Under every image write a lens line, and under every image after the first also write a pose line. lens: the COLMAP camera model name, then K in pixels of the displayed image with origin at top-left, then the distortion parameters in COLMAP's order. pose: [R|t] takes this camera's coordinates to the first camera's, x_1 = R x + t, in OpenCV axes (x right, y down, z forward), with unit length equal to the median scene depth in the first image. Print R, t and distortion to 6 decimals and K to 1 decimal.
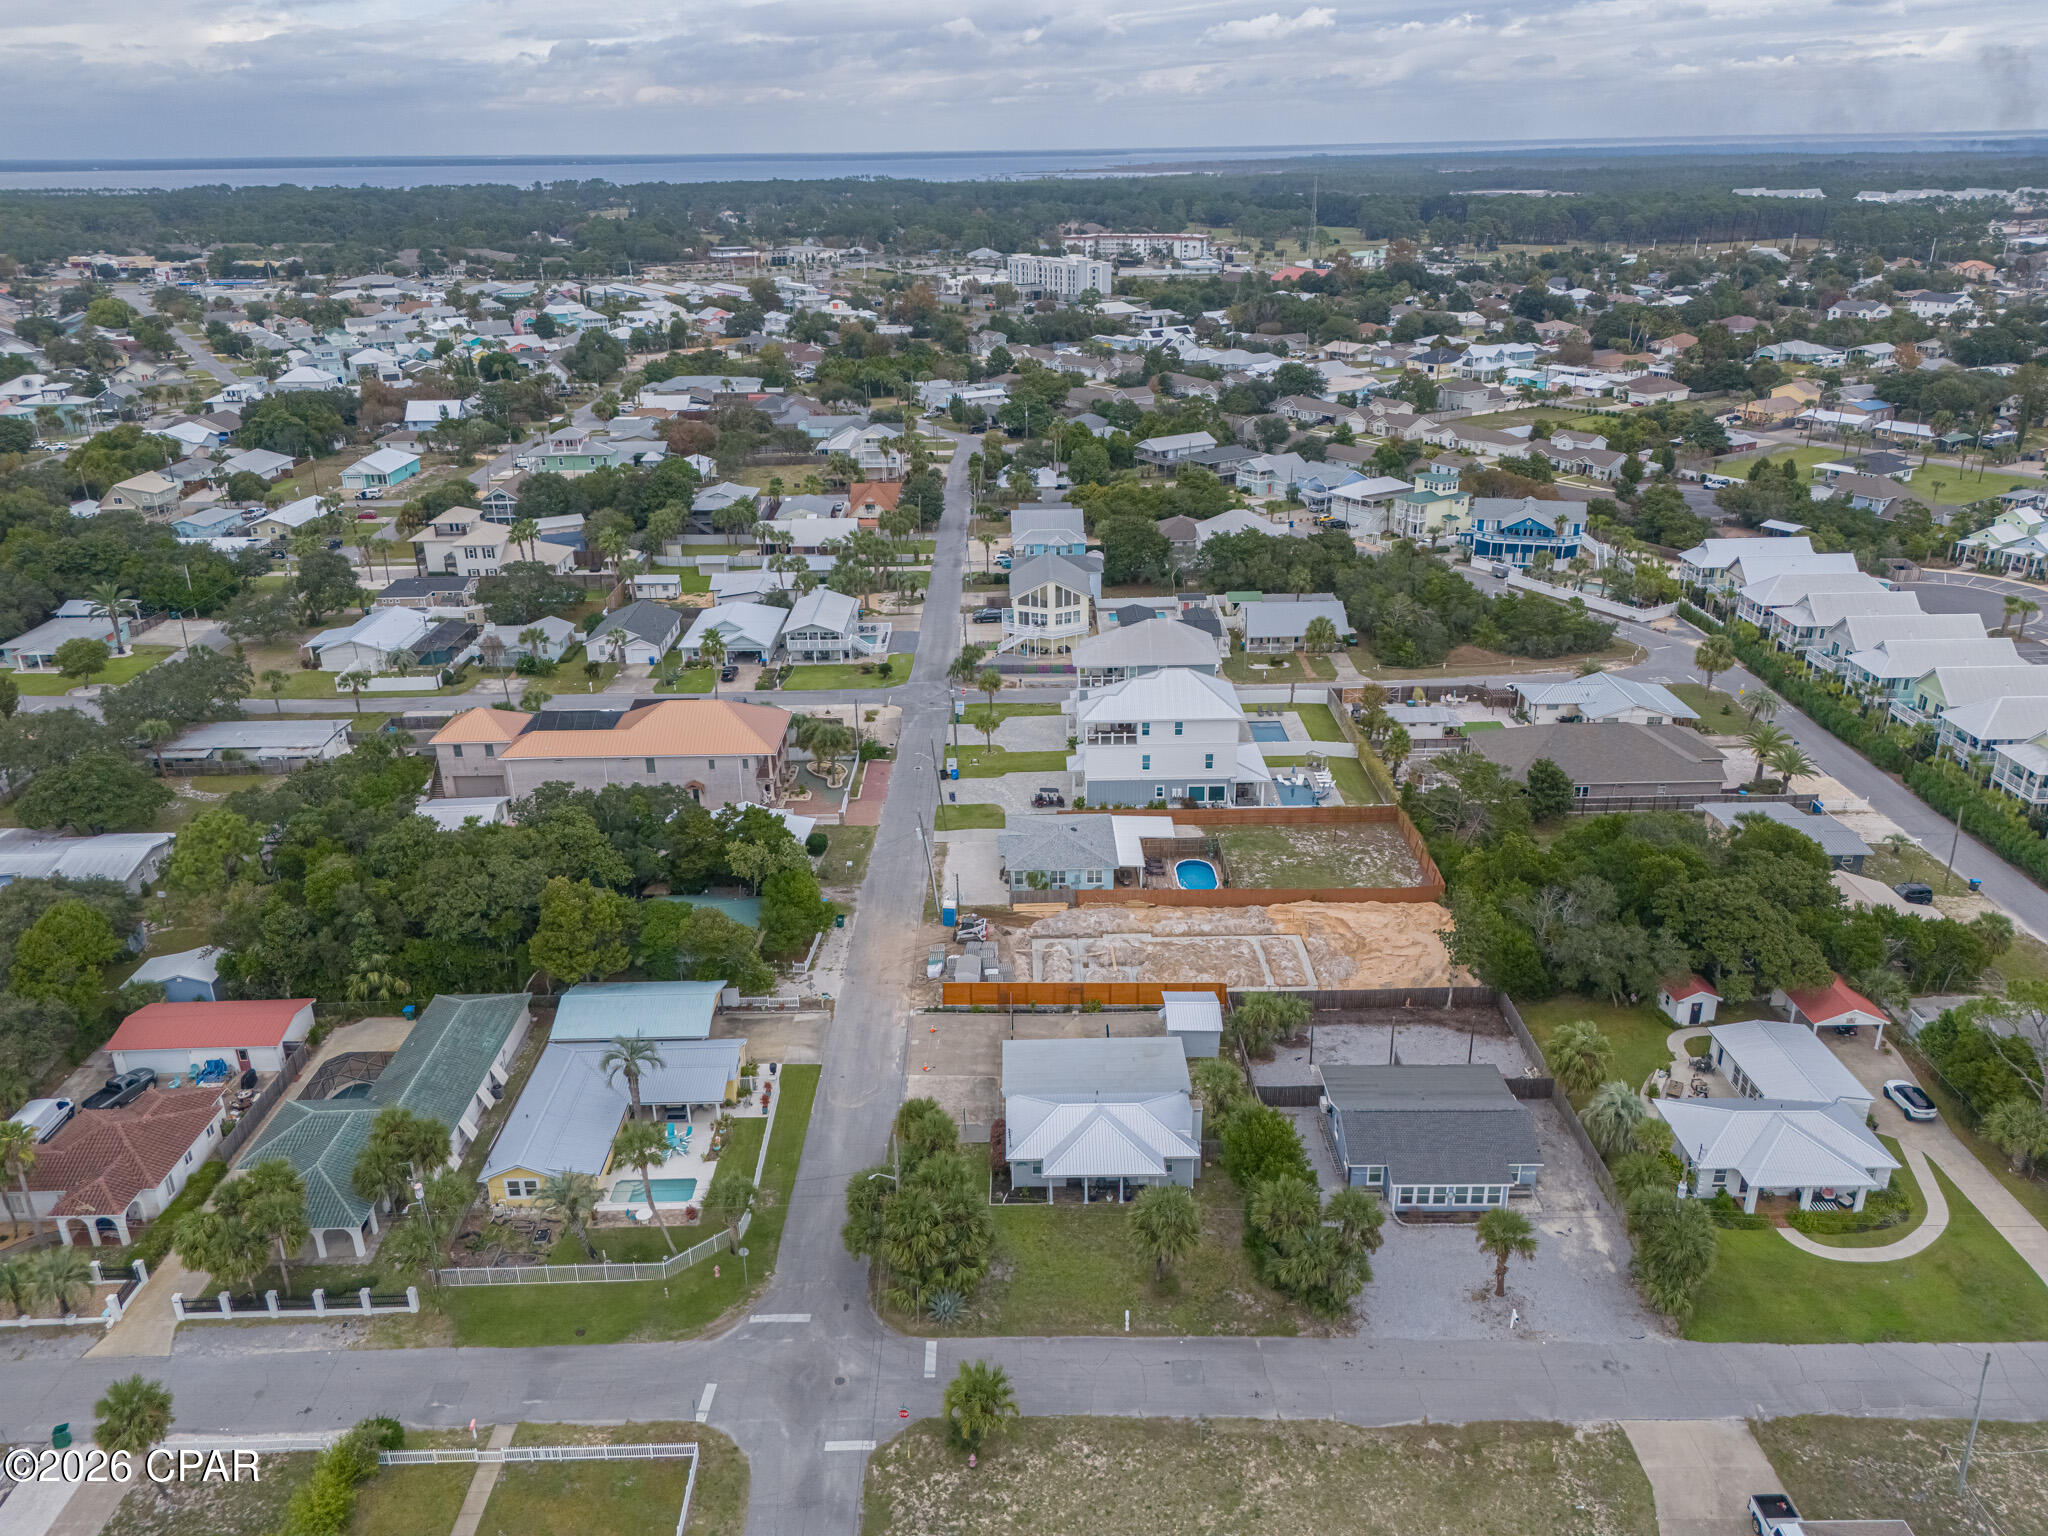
lens RADIAL K [[1509.8, 0, 1024.0], [0, 1509.8, 768.0], [0, 0, 1]] dist [0.082672, -0.067278]
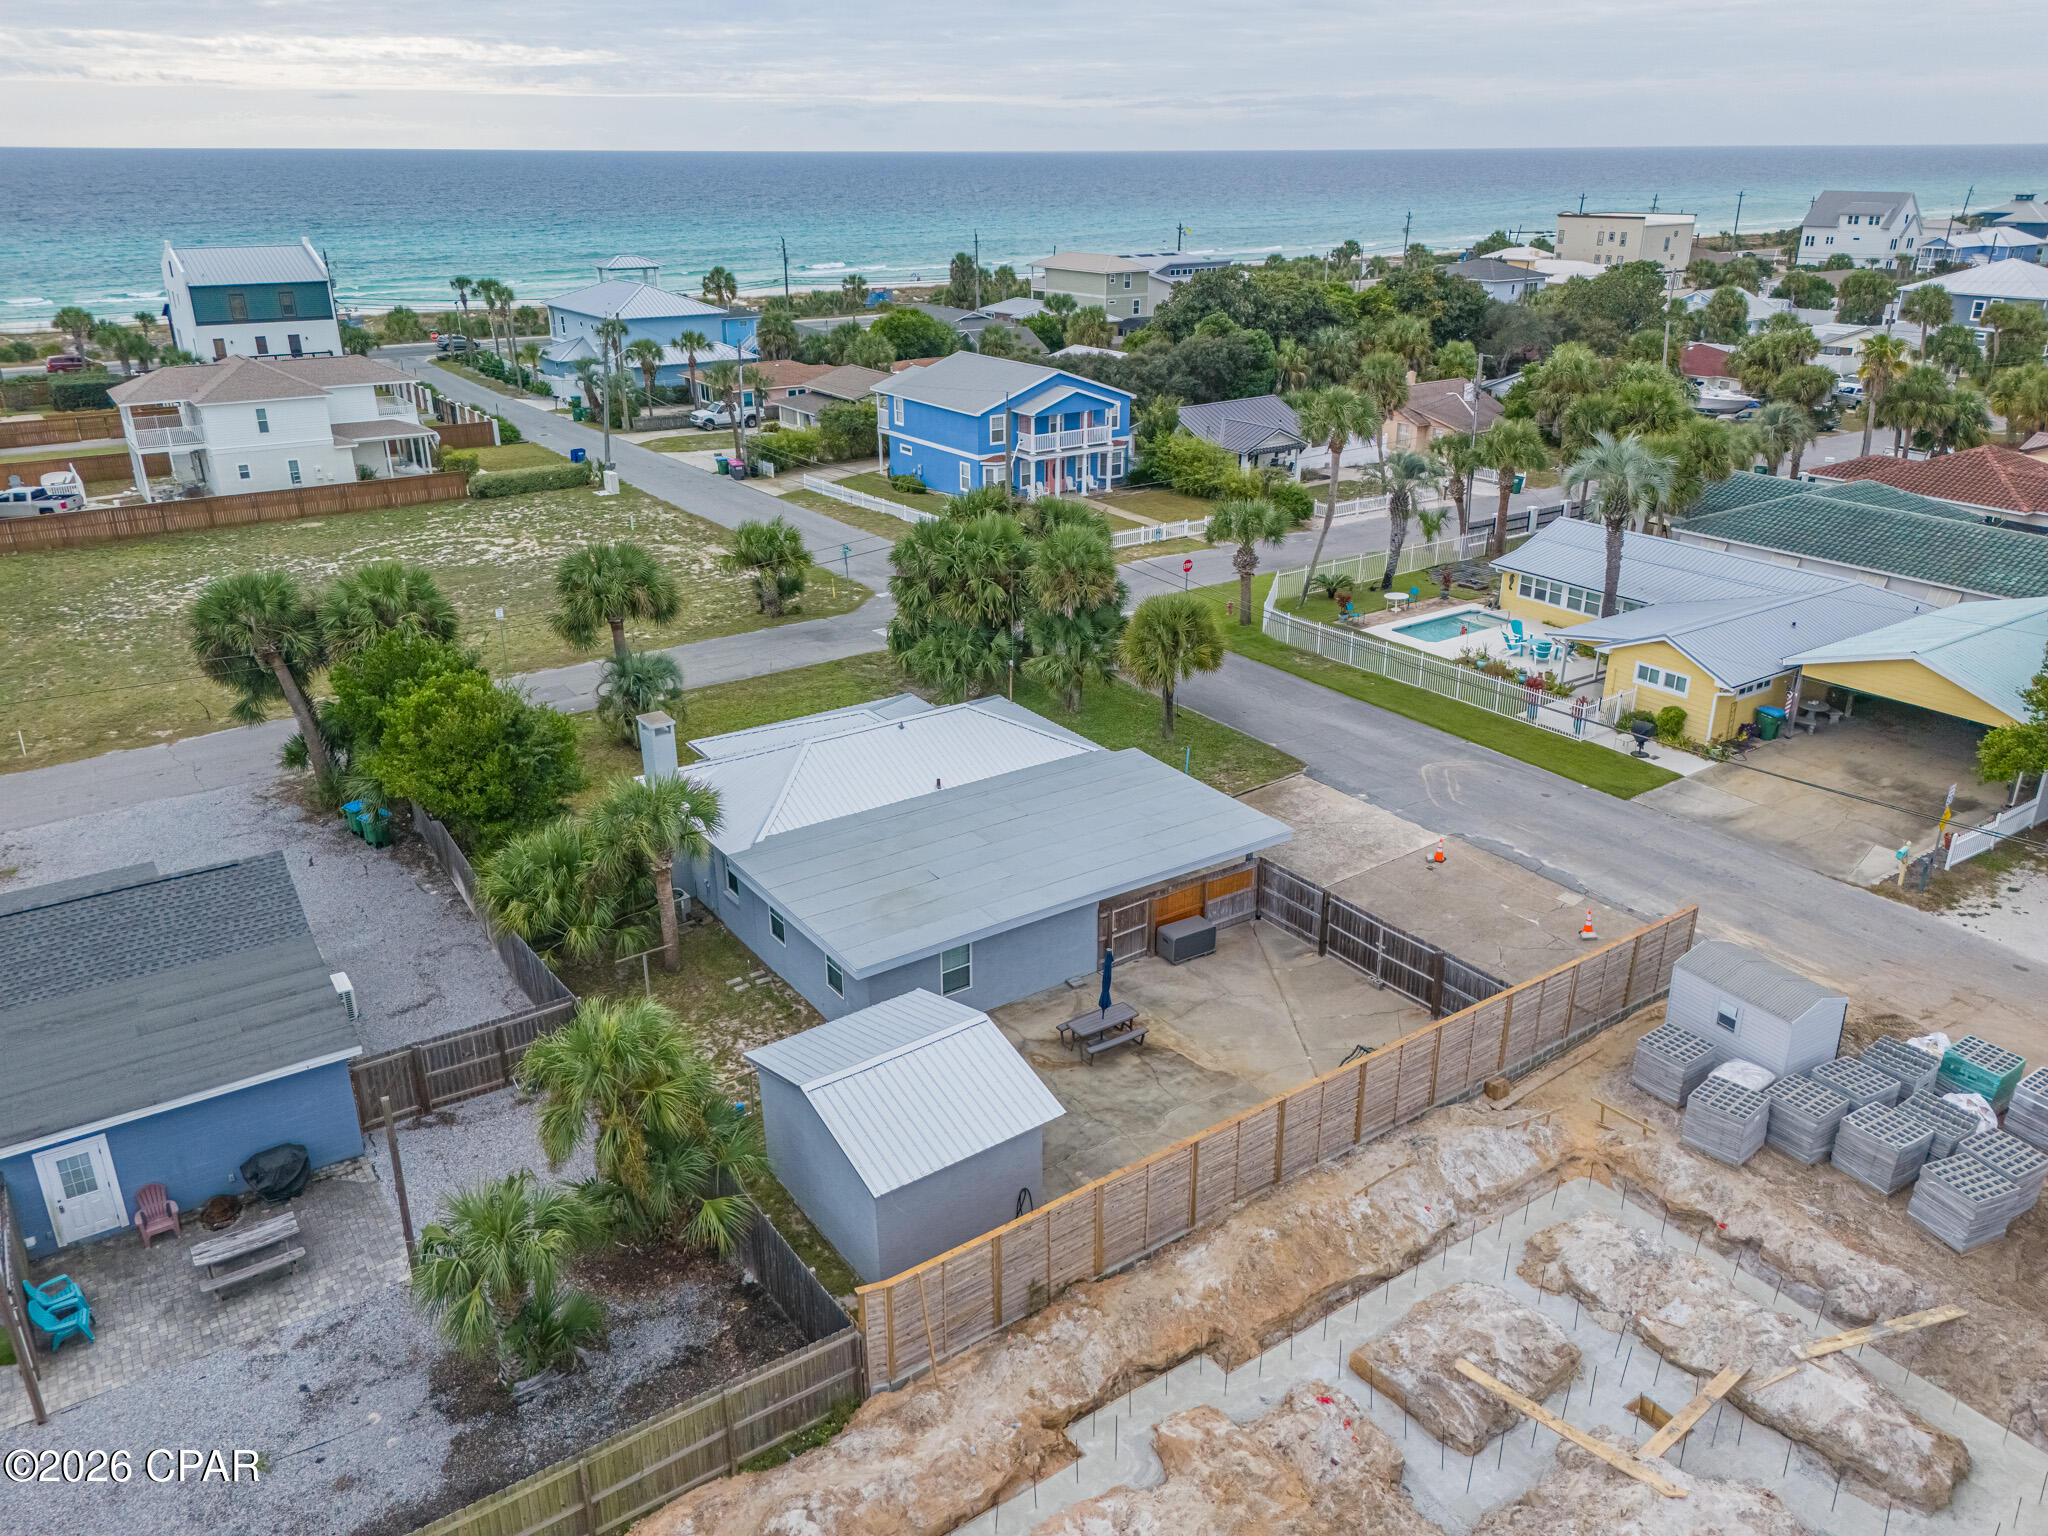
lens RADIAL K [[1509.8, 0, 1024.0], [0, 1509.8, 768.0], [0, 0, 1]] dist [0.082672, -0.067278]
pose [[-0.824809, 0.223733, -0.519262, 0.196628], [-0.207318, 0.734744, 0.645887, -0.041053], [0.526032, 0.640386, -0.559640, 1.023211]]
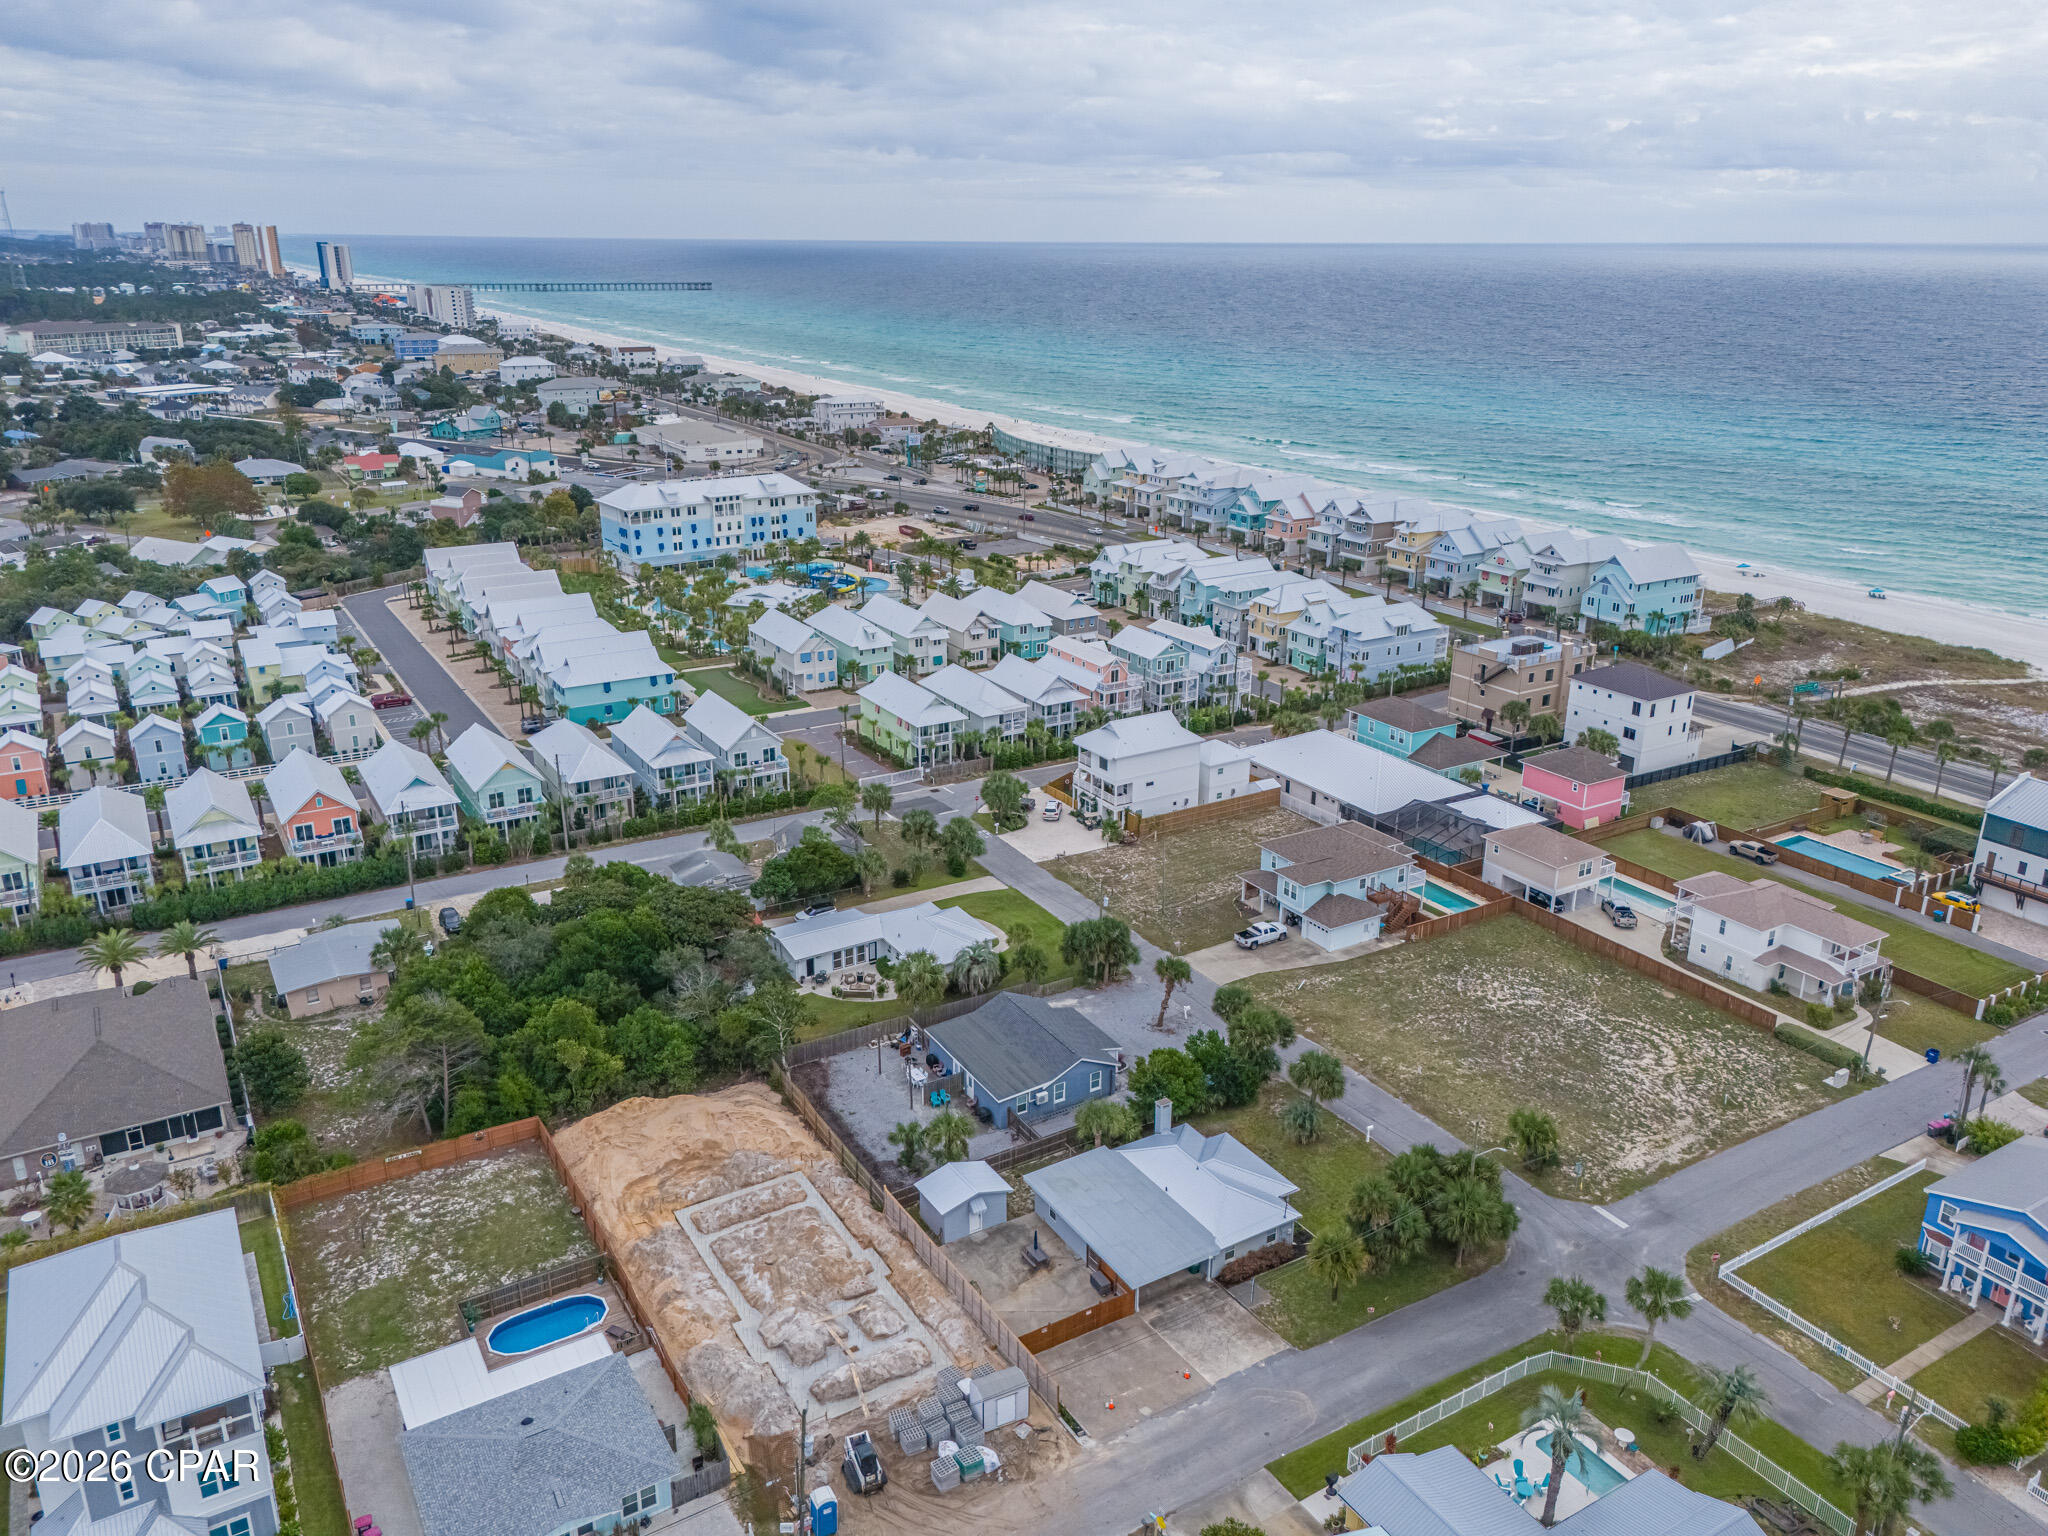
lens RADIAL K [[1509.8, 0, 1024.0], [0, 1509.8, 768.0], [0, 0, 1]] dist [0.082672, -0.067278]
pose [[-0.511759, -0.281493, 0.811705, -0.513503], [0.331141, 0.807169, 0.488696, -0.421870], [-0.792747, 0.518883, -0.319862, 1.032273]]
